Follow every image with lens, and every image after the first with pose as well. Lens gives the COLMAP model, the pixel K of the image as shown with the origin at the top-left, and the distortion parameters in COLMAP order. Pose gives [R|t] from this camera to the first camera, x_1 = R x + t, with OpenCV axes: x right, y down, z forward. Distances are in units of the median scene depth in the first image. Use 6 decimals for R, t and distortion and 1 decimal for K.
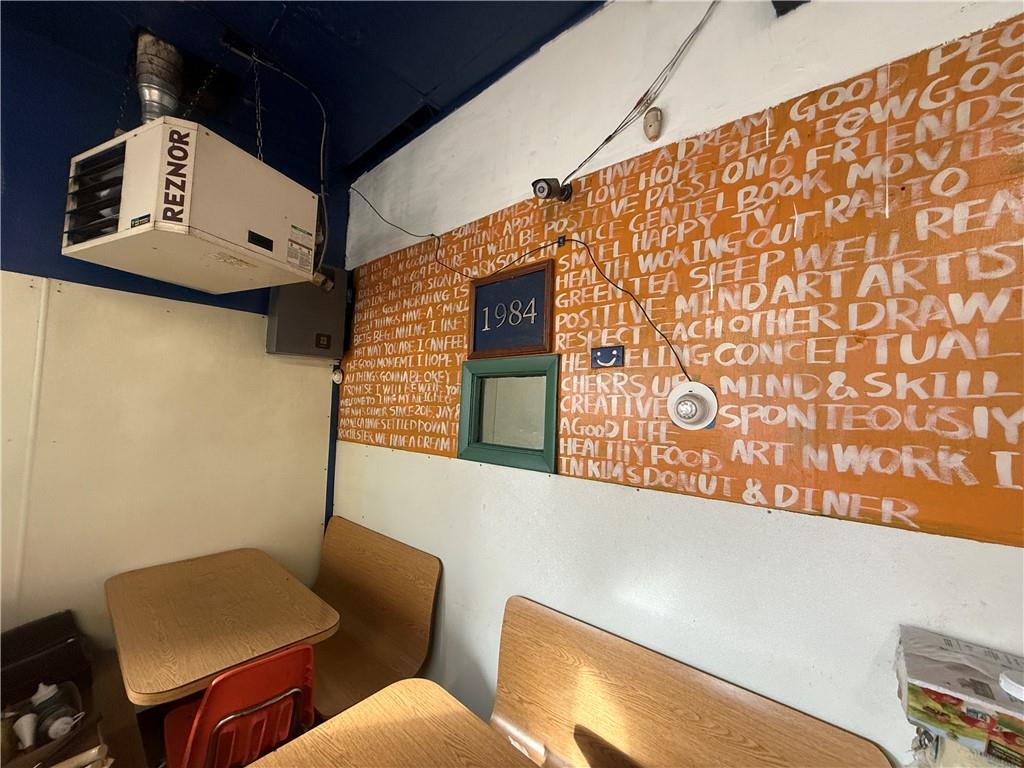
lens RADIAL K [[406.7, 0, 510.1], [0, 406.7, 384.0], [0, 0, 1]] dist [-0.002051, 0.000312]
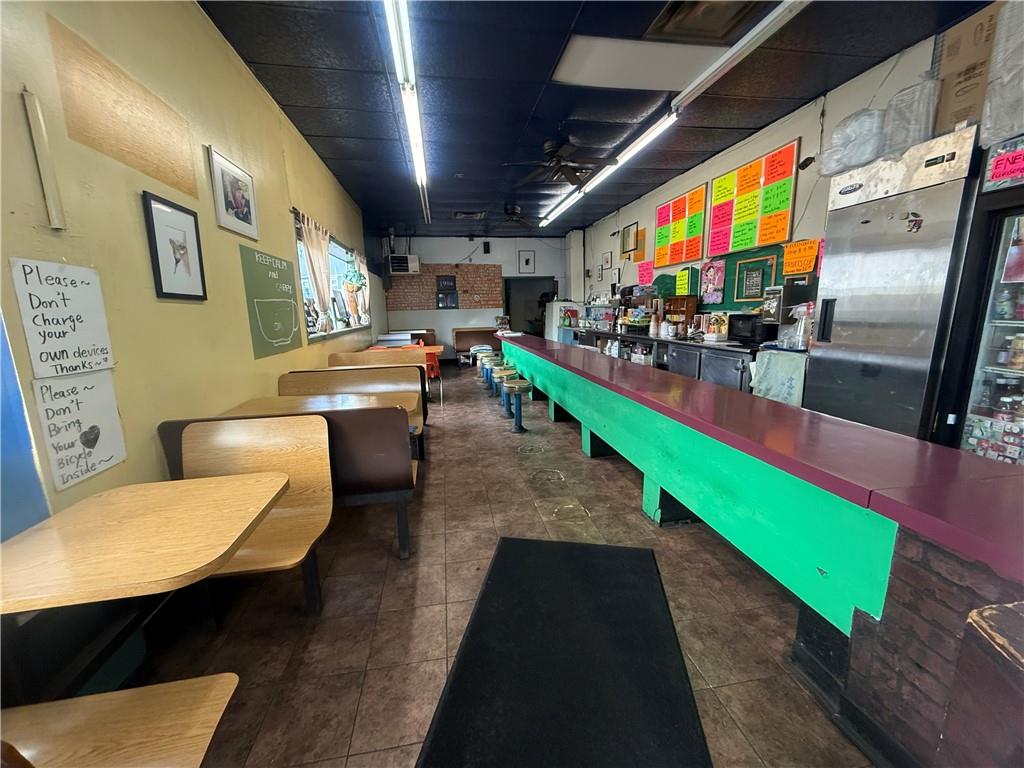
lens RADIAL K [[406.7, 0, 510.9], [0, 406.7, 384.5], [0, 0, 1]] dist [-0.002051, 0.000312]
pose [[0.627793, -0.185623, 0.755923, -3.892456], [-0.001259, 0.970905, 0.239460, -0.151036], [-0.778379, -0.151283, 0.609294, -3.324129]]
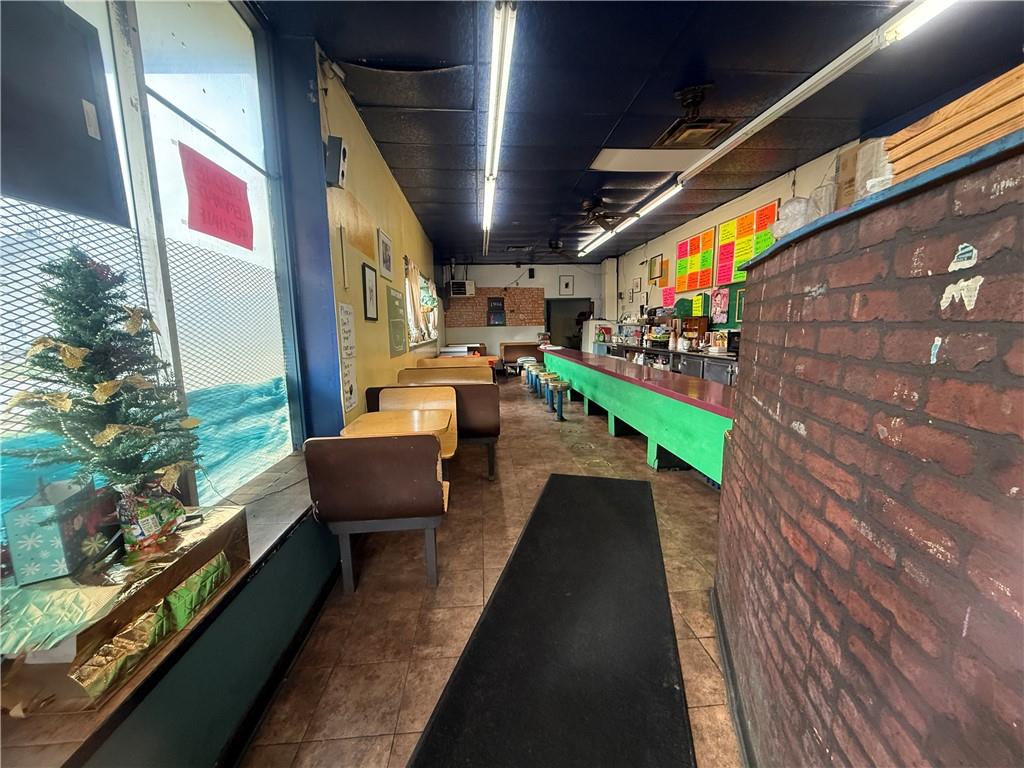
lens RADIAL K [[406.7, 0, 510.9], [0, 406.7, 384.2], [0, 0, 1]] dist [-0.002051, 0.000312]
pose [[0.694949, -0.142238, 0.704851, -4.524280], [-0.001343, 0.979982, 0.199083, -0.199094], [-0.719058, -0.139299, 0.680846, -3.754394]]
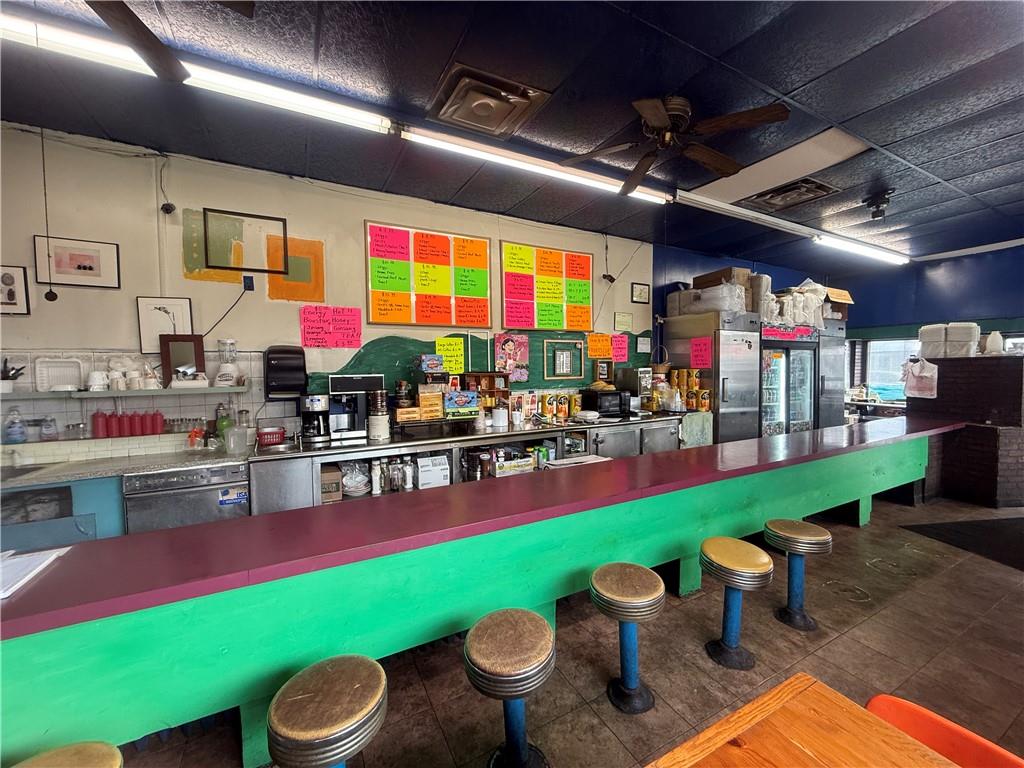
lens RADIAL K [[406.7, 0, 511.3], [0, 406.7, 383.2], [0, 0, 1]] dist [-0.002051, 0.000312]
pose [[-0.934996, -0.034972, 0.352929, -1.643105], [-0.037904, 0.999280, -0.001400, -0.012634], [-0.352626, -0.014686, -0.935649, -0.357494]]
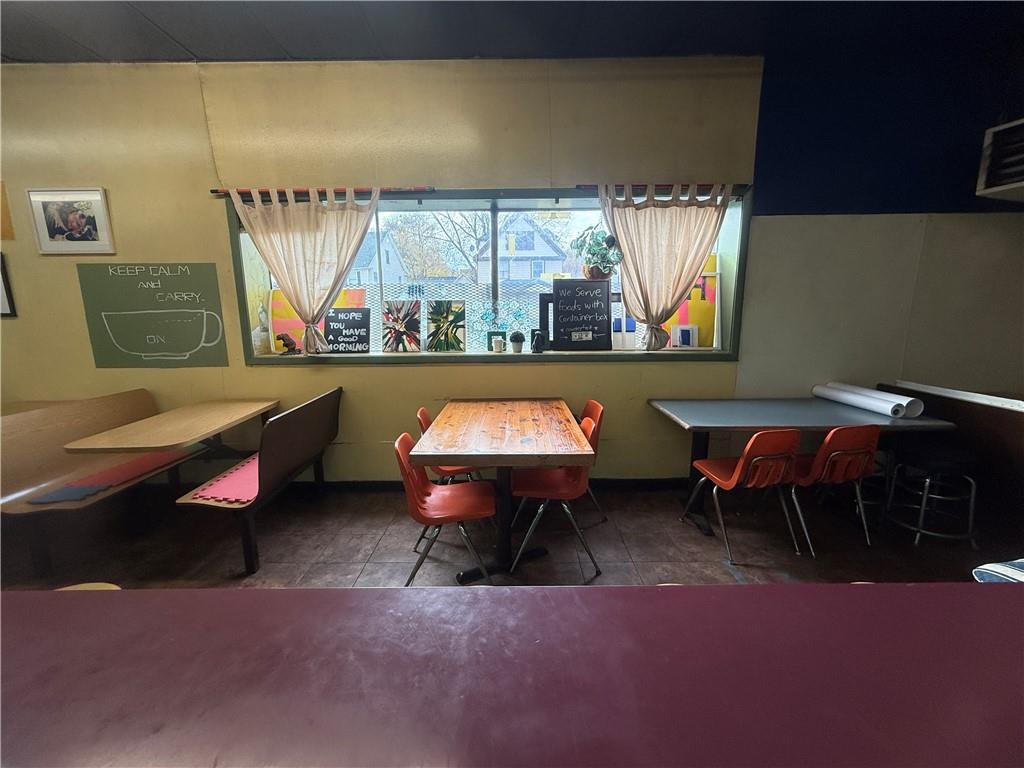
lens RADIAL K [[406.7, 0, 511.4], [0, 406.7, 383.6], [0, 0, 1]] dist [-0.002051, 0.000312]
pose [[0.661701, 0.096236, -0.743566, -0.897143], [0.069872, 0.979498, 0.188950, -0.006420], [0.746505, -0.176983, 0.641410, -1.413825]]
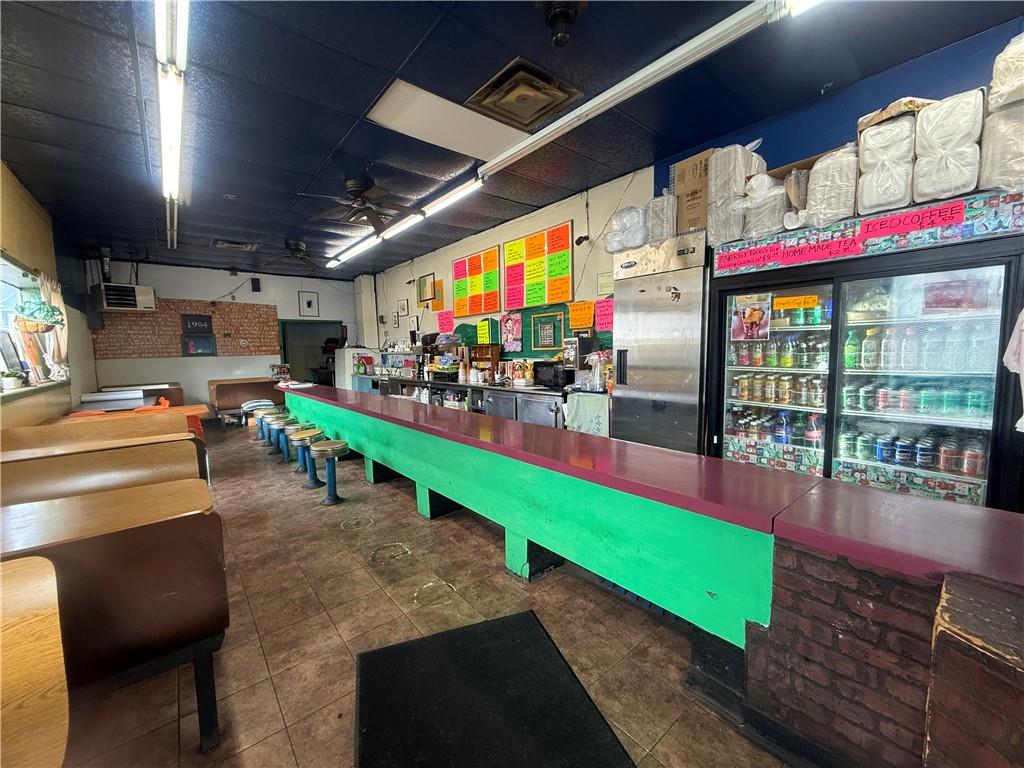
lens RADIAL K [[406.7, 0, 510.4], [0, 406.7, 384.4], [0, 0, 1]] dist [-0.002051, 0.000312]
pose [[0.151429, -0.117364, 0.981476, -3.861858], [-0.028963, 0.991973, 0.123088, -0.156183], [-0.988044, -0.047066, 0.146814, -3.060572]]
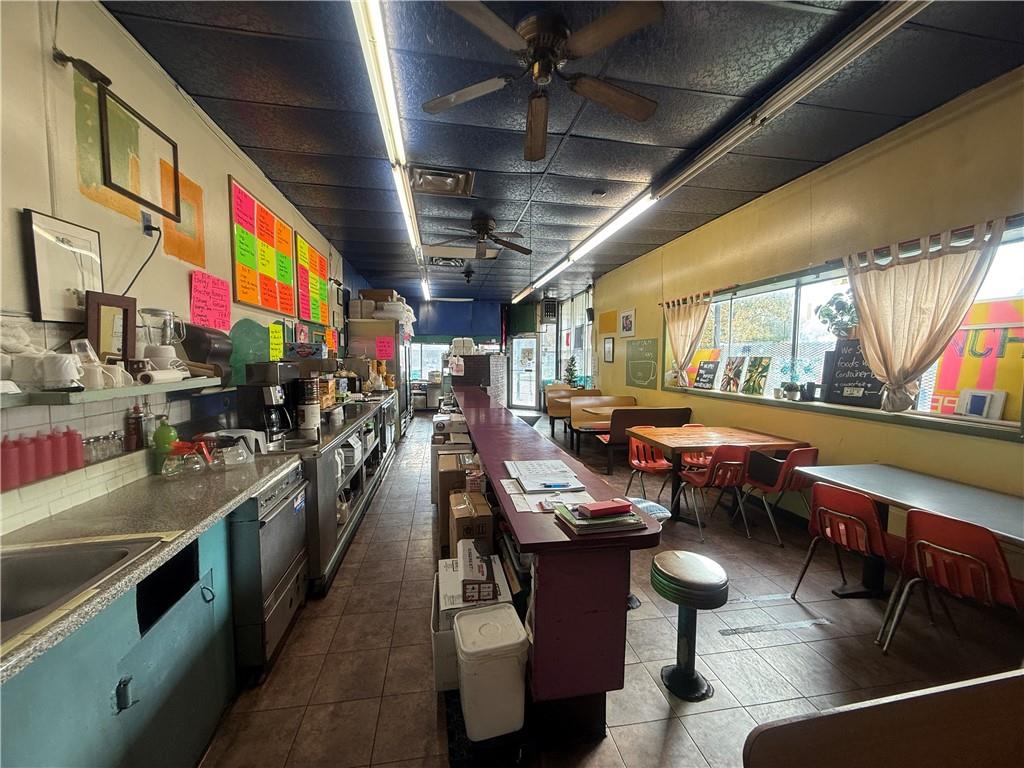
lens RADIAL K [[406.7, 0, 511.4], [0, 406.7, 383.6], [0, 0, 1]] dist [-0.002051, 0.000312]
pose [[-0.624422, 0.016949, -0.780903, 0.350497], [0.021278, 0.999763, 0.004684, 0.069822], [0.780797, -0.013691, -0.624635, -0.057813]]
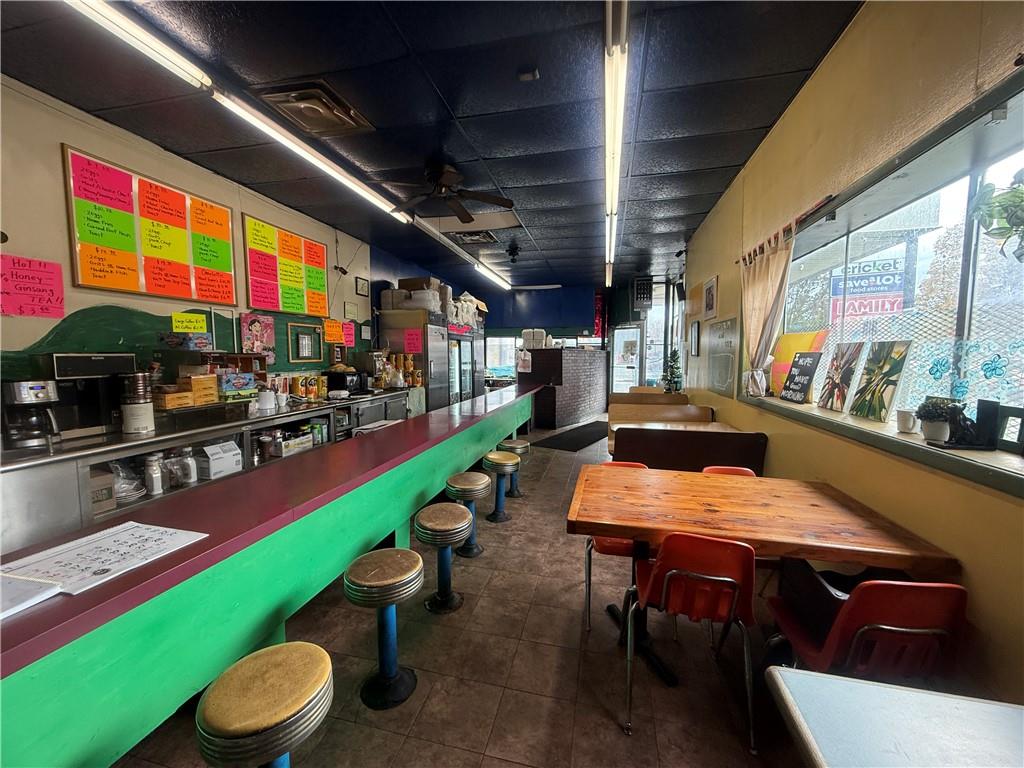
lens RADIAL K [[406.7, 0, 511.6], [0, 406.7, 382.7], [0, 0, 1]] dist [-0.002051, 0.000312]
pose [[-0.881095, 0.003001, -0.472930, -0.968917], [-0.000115, 0.999978, 0.006560, 0.062842], [0.472940, 0.005834, -0.881076, 0.098958]]
